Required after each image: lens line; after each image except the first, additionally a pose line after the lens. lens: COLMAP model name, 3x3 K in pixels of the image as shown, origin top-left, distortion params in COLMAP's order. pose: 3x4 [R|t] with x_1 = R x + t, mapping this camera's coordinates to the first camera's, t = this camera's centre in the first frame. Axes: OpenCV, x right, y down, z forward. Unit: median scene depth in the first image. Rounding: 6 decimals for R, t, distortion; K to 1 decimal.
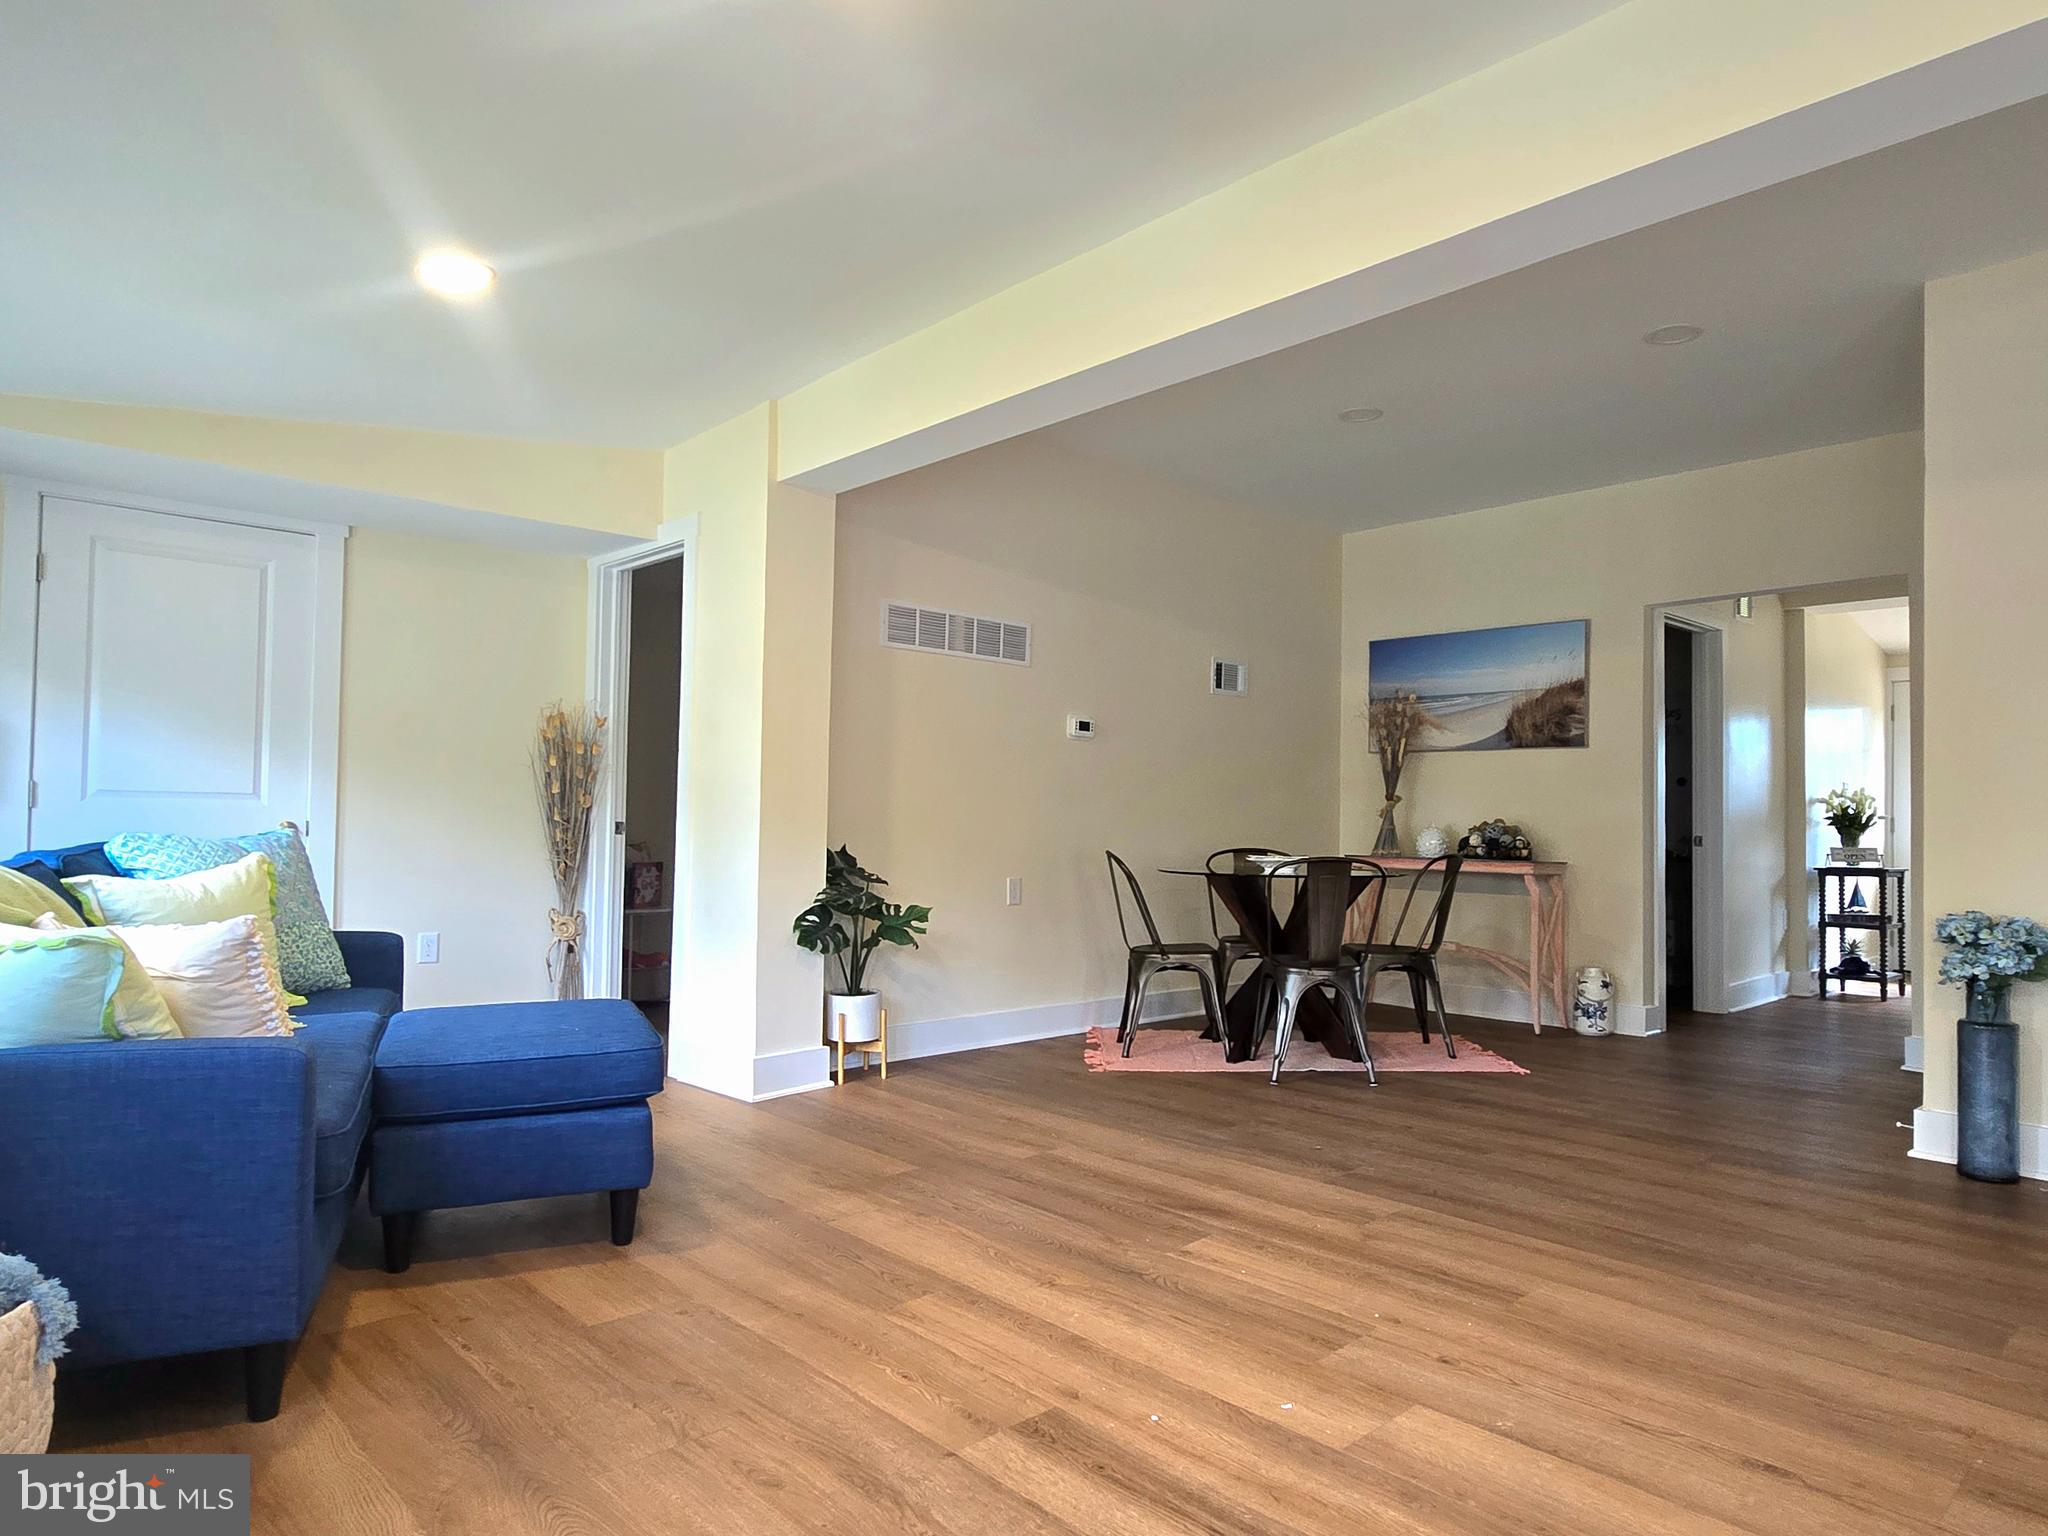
lens RADIAL K [[1232.1, 0, 1067.4], [0, 1232.1, 775.1], [0, 0, 1]] dist [-0.000457, -0.002158]
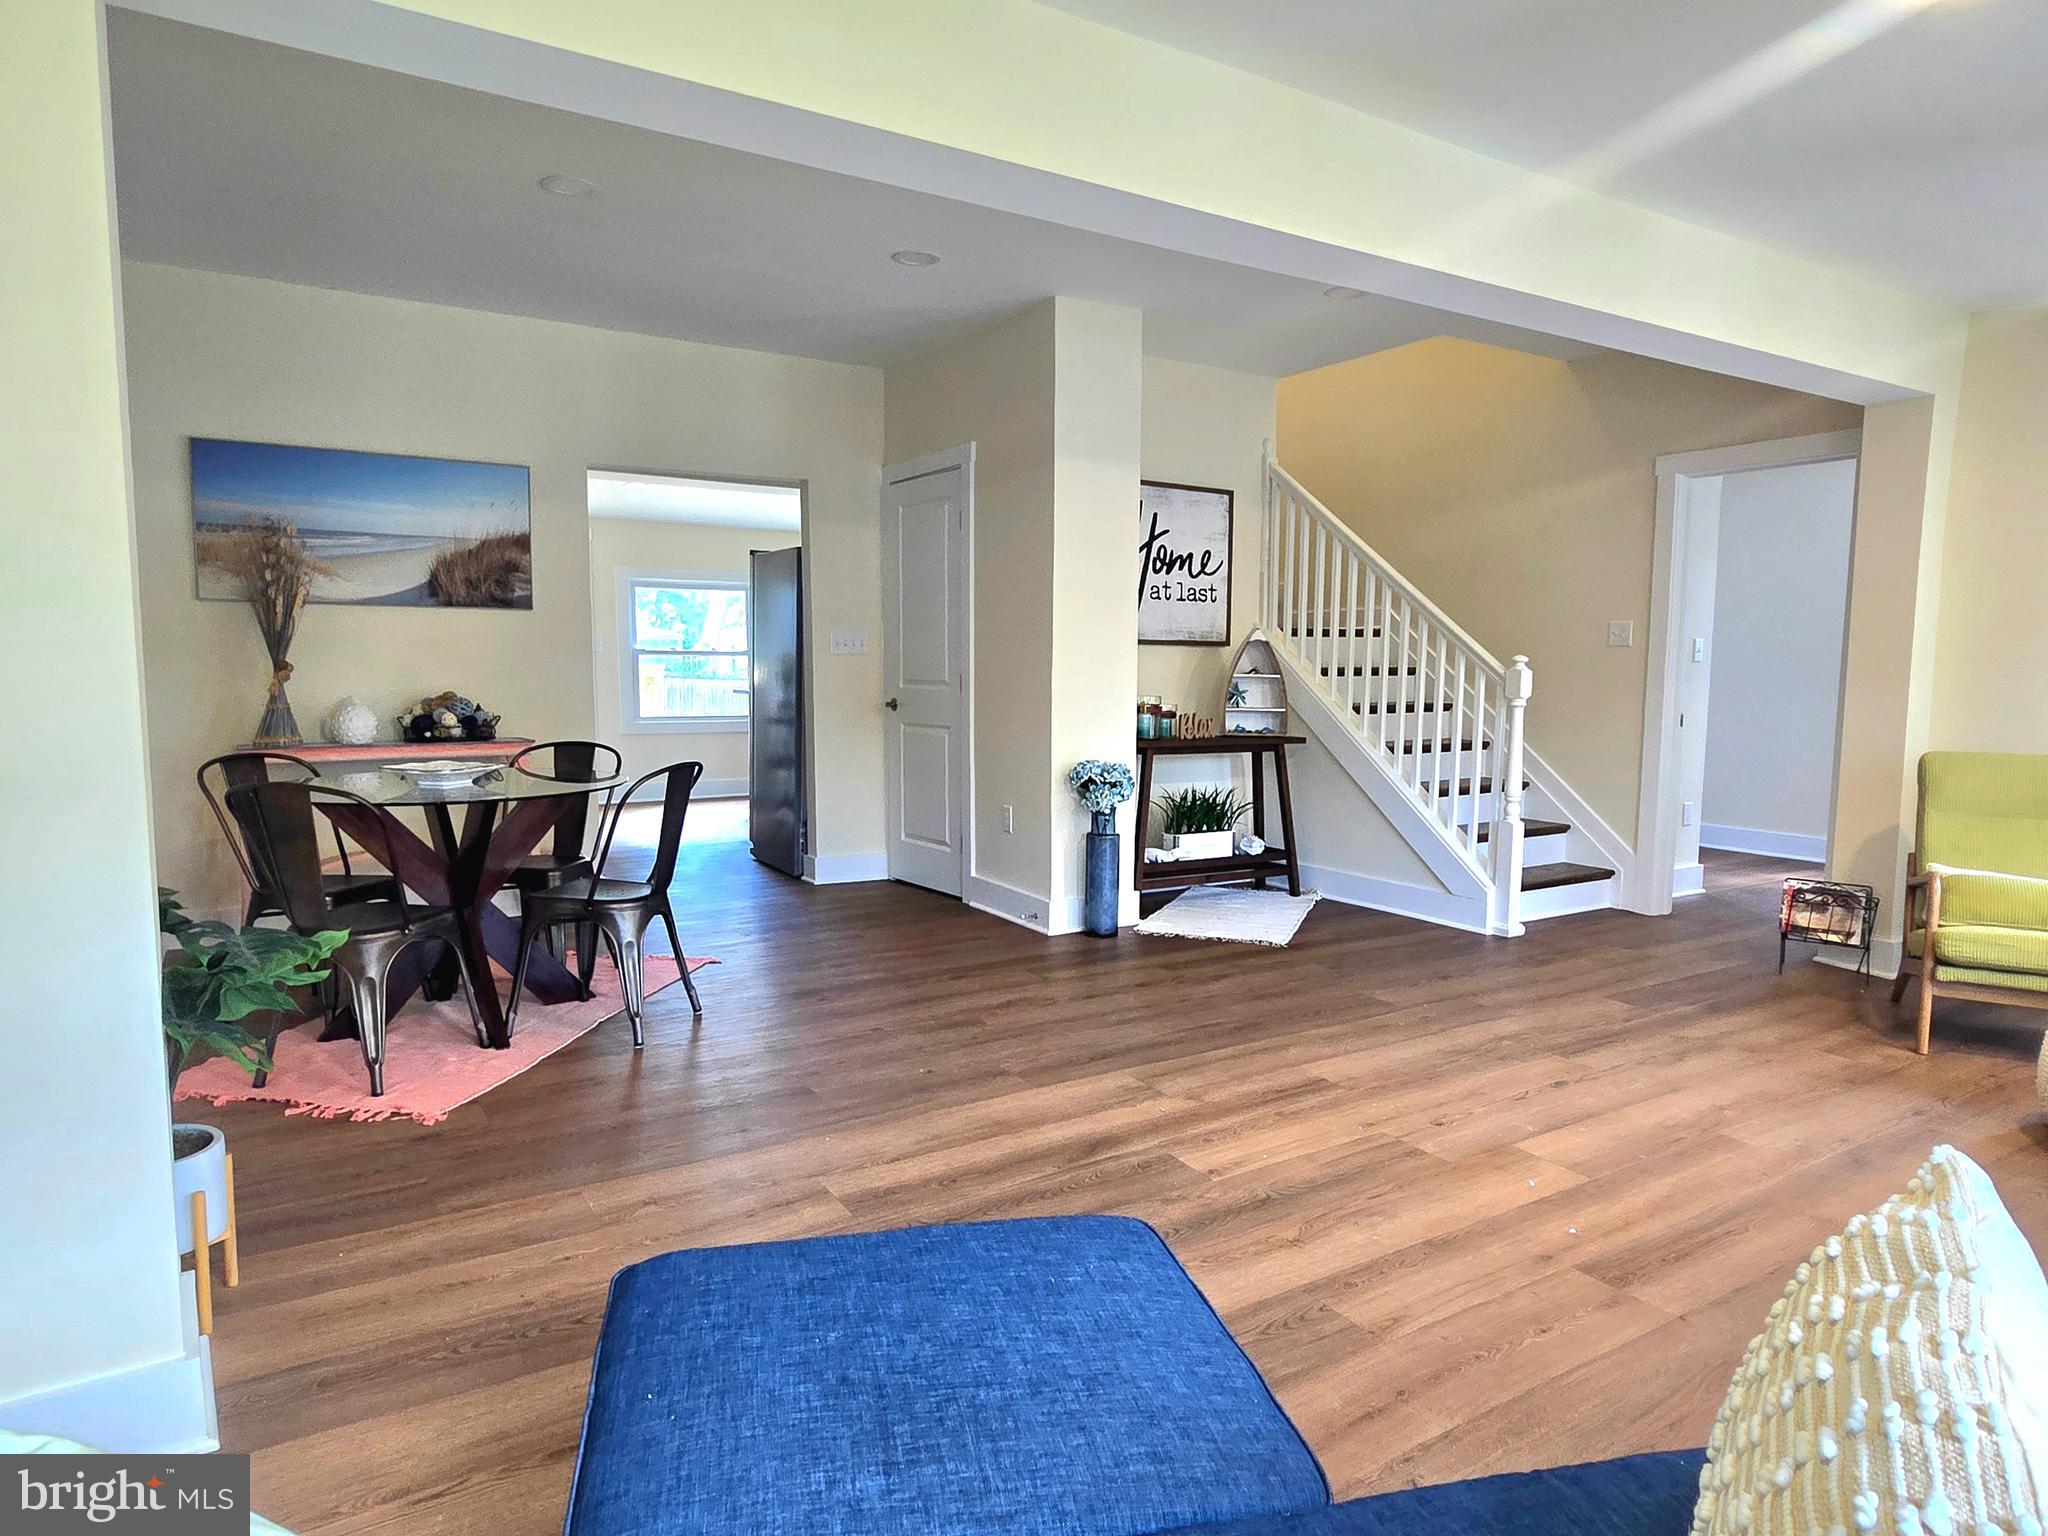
lens RADIAL K [[1232.1, 0, 1067.4], [0, 1232.1, 775.1], [0, 0, 1]] dist [-0.000457, -0.002158]
pose [[0.194414, -0.107853, 0.974972, -0.406267], [-0.041201, 0.992162, 0.117970, -0.025339], [-0.980054, -0.063105, 0.188446, 0.431567]]
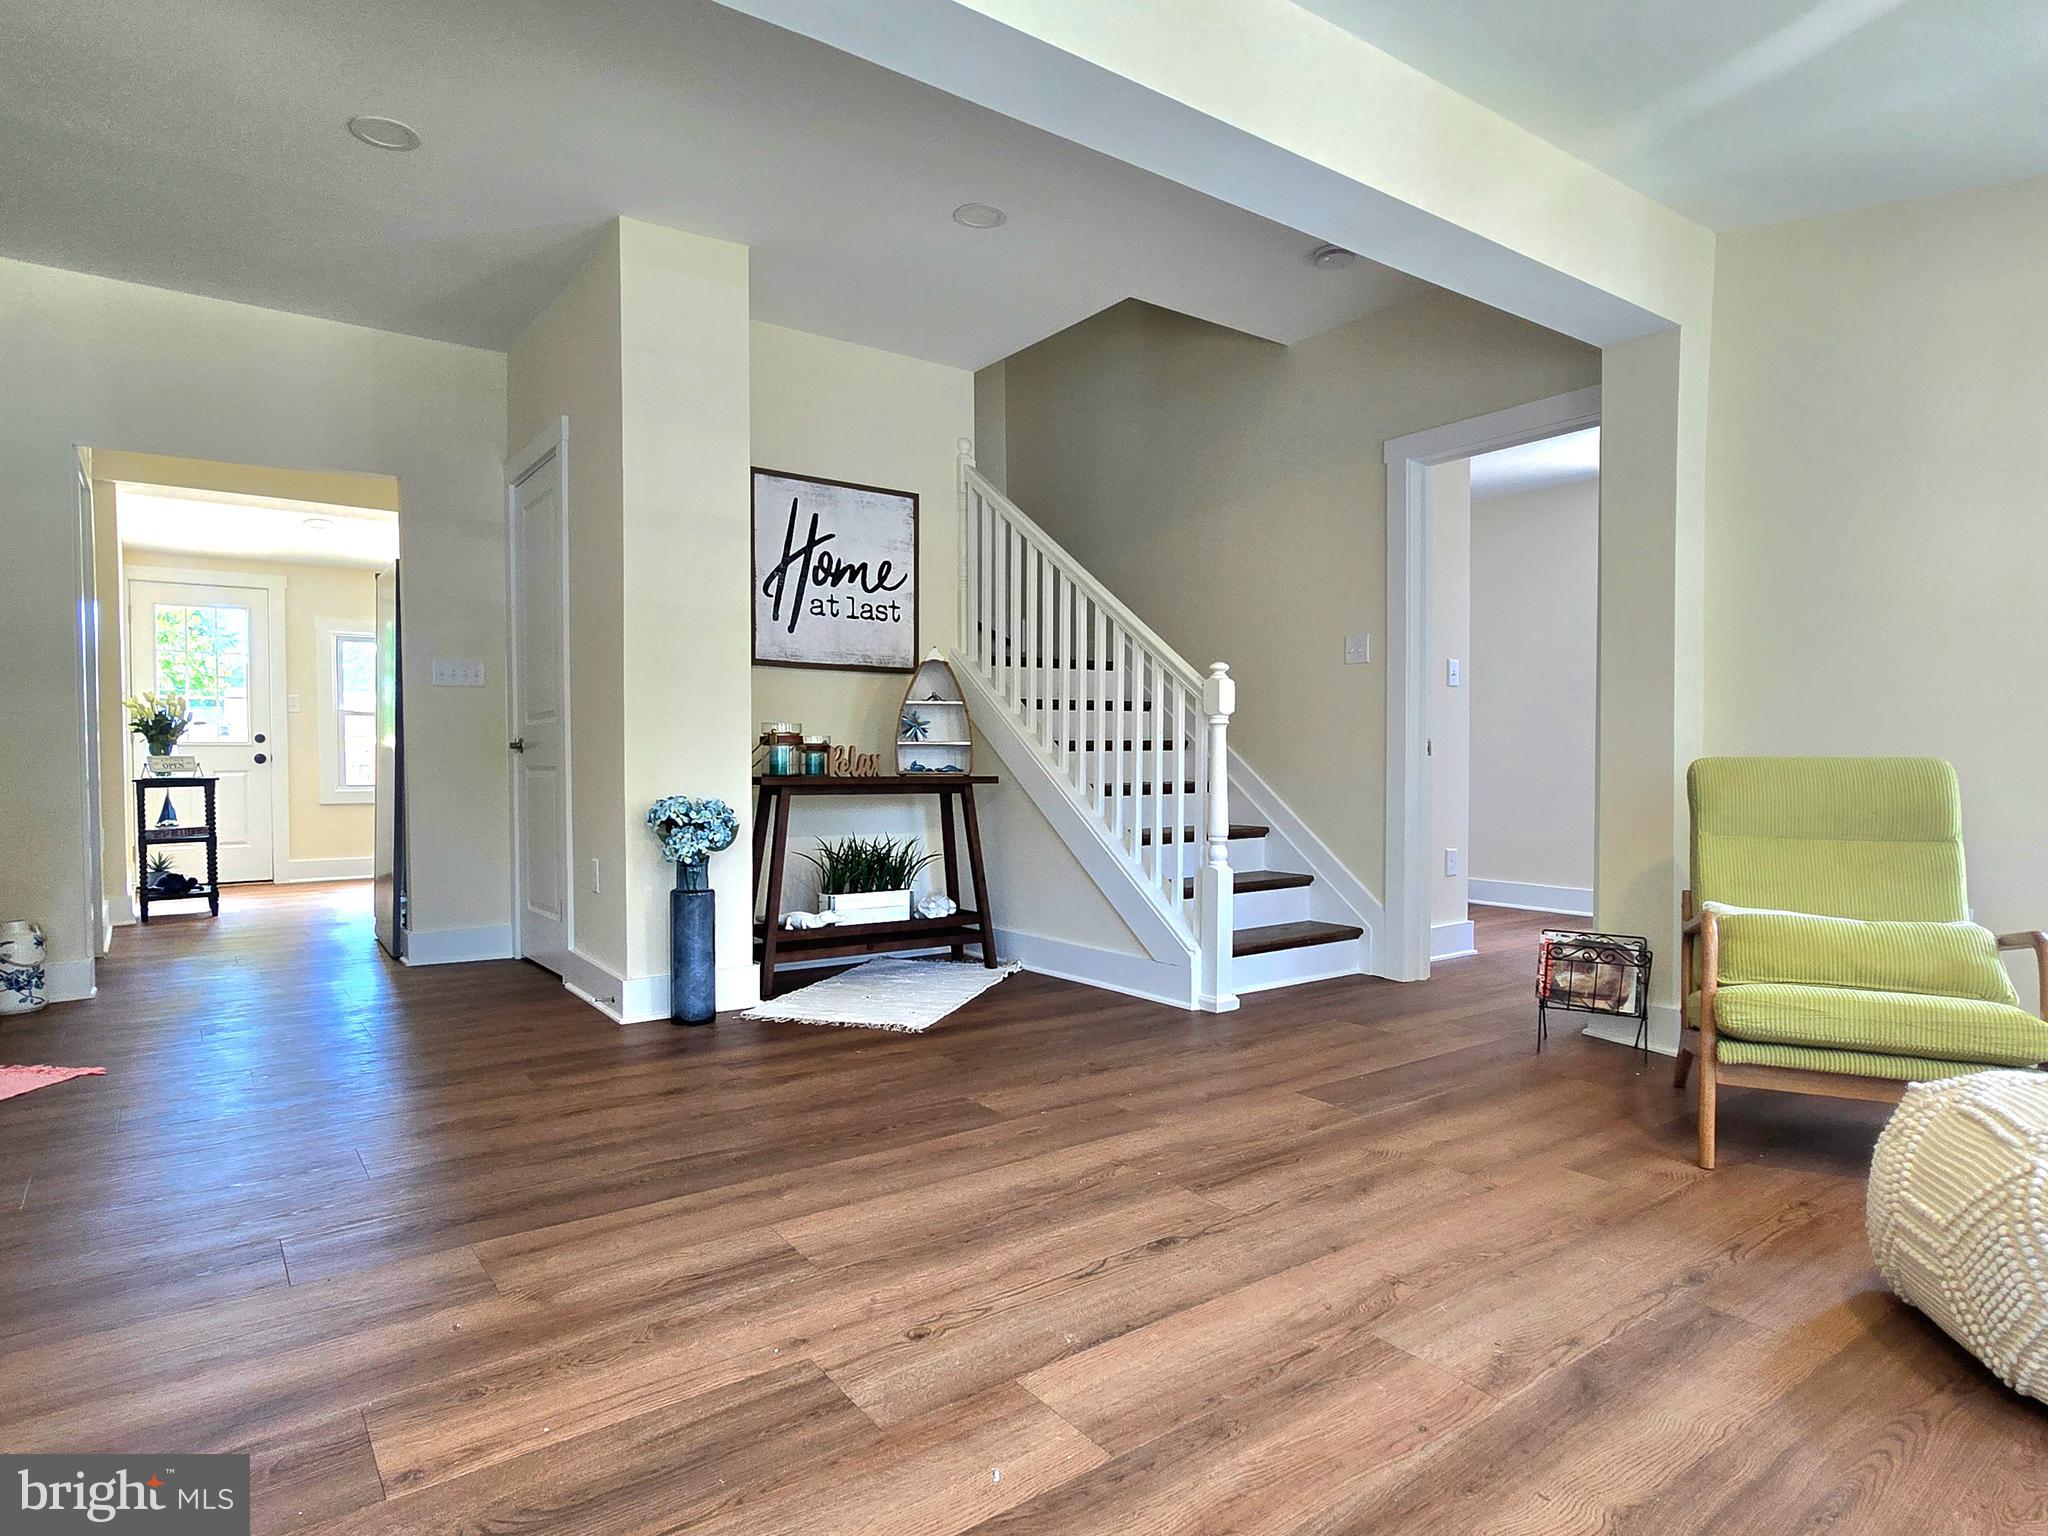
lens RADIAL K [[1160.2, 0, 1024.0], [0, 1160.2, 768.0], [0, 0, 1]] dist [-0.005774, 0.000936]
pose [[0.138629, -0.030344, 0.989879, -0.168359], [-0.031560, 0.998887, 0.035040, 0.020653], [-0.989841, -0.036098, 0.137517, 0.305693]]
